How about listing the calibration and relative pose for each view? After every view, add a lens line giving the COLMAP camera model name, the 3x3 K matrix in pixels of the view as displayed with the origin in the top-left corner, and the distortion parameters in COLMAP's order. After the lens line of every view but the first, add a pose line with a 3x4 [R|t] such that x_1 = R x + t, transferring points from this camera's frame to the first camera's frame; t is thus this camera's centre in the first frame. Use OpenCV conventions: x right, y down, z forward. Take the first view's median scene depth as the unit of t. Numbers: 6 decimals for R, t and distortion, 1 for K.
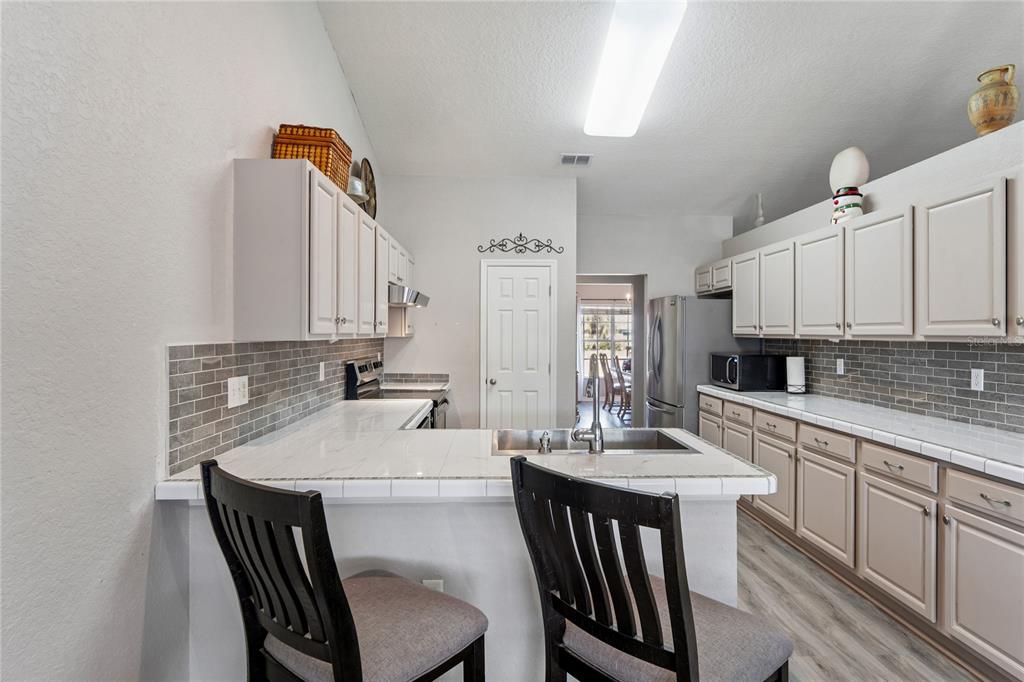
lens RADIAL K [[531.3, 0, 506.5], [0, 531.3, 337.8], [0, 0, 1]] dist [-0.003075, -0.001349]
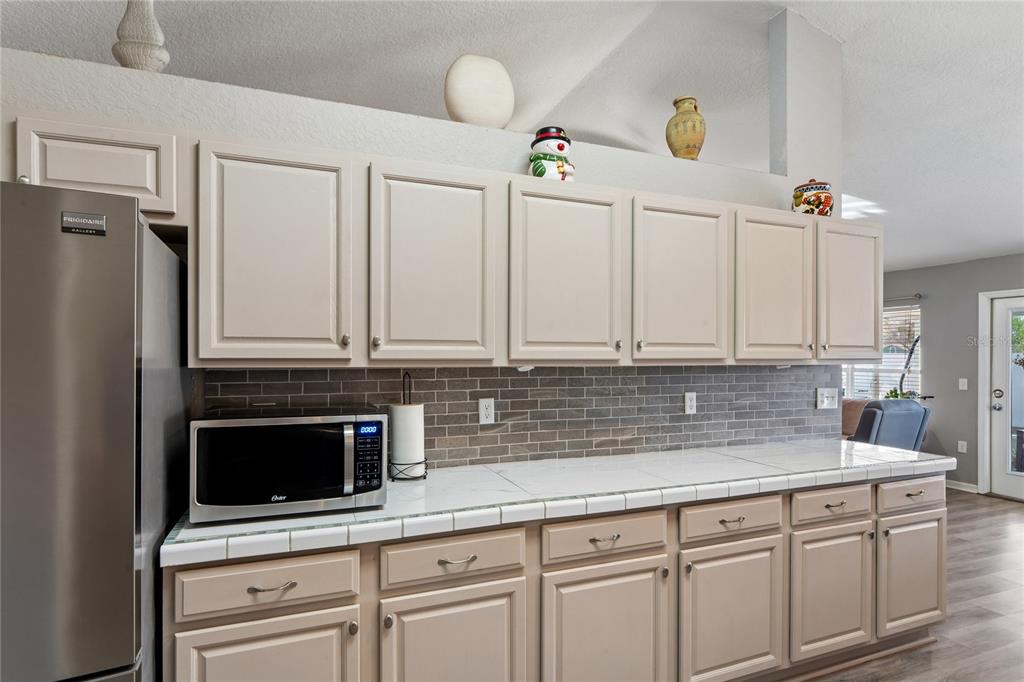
lens RADIAL K [[531.3, 0, 498.1], [0, 531.3, 362.5], [0, 0, 1]] dist [-0.003075, -0.001349]
pose [[-0.332046, -0.016324, 0.943122, 0.059633], [0.006593, 0.999786, 0.019626, -0.015154], [-0.943240, 0.012735, -0.331867, 1.340016]]
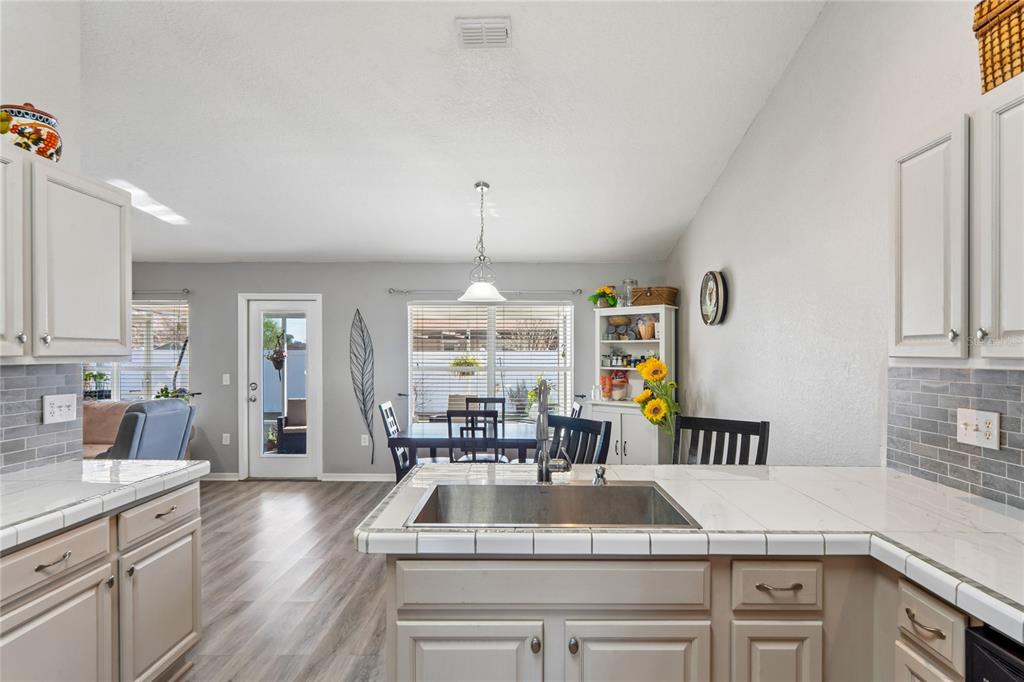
lens RADIAL K [[532.5, 0, 516.1], [0, 532.5, 349.0], [0, 0, 1]] dist [0.002636, -0.000170]
pose [[-0.999569, -0.005041, 0.028928, 0.119302], [-0.005011, 0.999987, 0.001086, -0.012470], [-0.028933, 0.000941, -0.999581, 1.186065]]
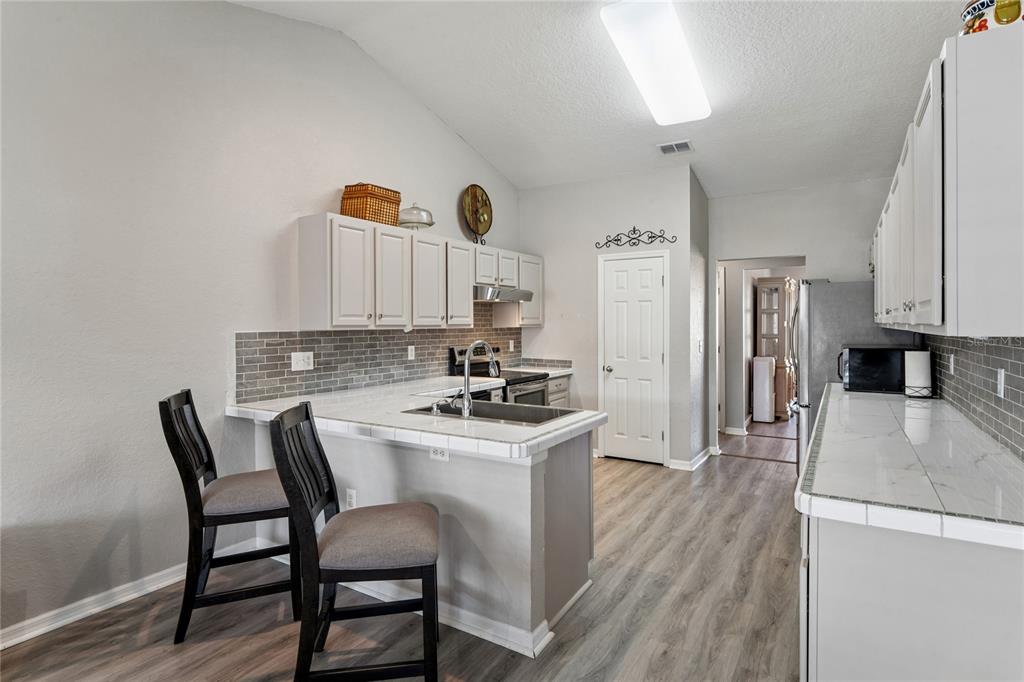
lens RADIAL K [[531.3, 0, 509.2], [0, 531.3, 335.4], [0, 0, 1]] dist [-0.003075, -0.001349]
pose [[0.833777, 0.007022, -0.552056, 0.585873], [0.000858, 0.999901, 0.014014, 0.000004], [0.552100, -0.012158, 0.833689, 0.000221]]
